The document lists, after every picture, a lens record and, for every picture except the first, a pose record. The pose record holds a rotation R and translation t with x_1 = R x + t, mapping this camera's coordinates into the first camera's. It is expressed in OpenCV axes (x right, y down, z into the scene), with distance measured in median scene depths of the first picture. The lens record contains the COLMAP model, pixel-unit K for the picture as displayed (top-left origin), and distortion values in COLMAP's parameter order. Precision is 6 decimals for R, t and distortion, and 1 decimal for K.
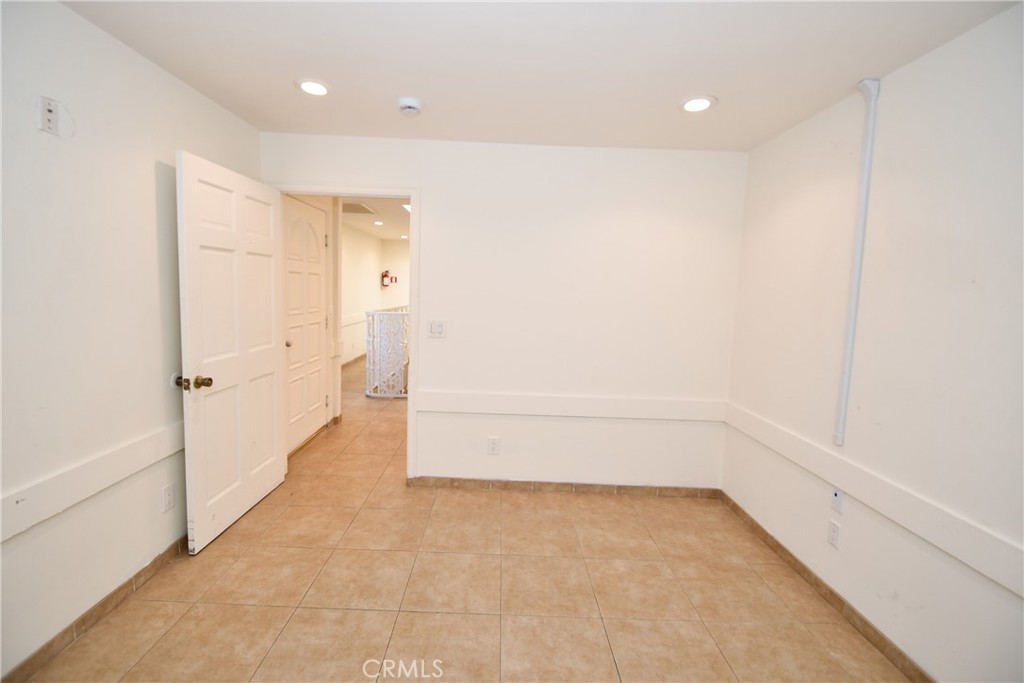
lens RADIAL K [[449.5, 0, 505.8], [0, 449.5, 339.5], [0, 0, 1]] dist [0.002365, -0.010842]
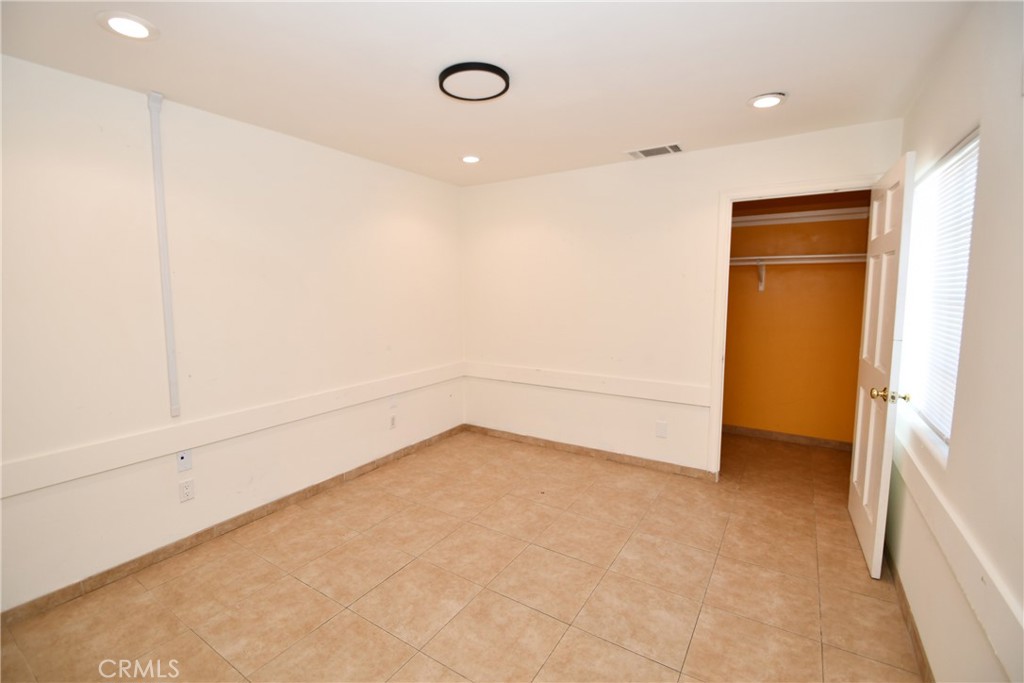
lens RADIAL K [[449.5, 0, 507.6], [0, 449.5, 338.5], [0, 0, 1]] dist [0.002365, -0.010842]
pose [[-0.837493, -0.091920, 0.538662, -0.598145], [0.034841, 0.974762, 0.220509, -0.190199], [-0.545337, 0.203442, -0.813154, 1.538791]]
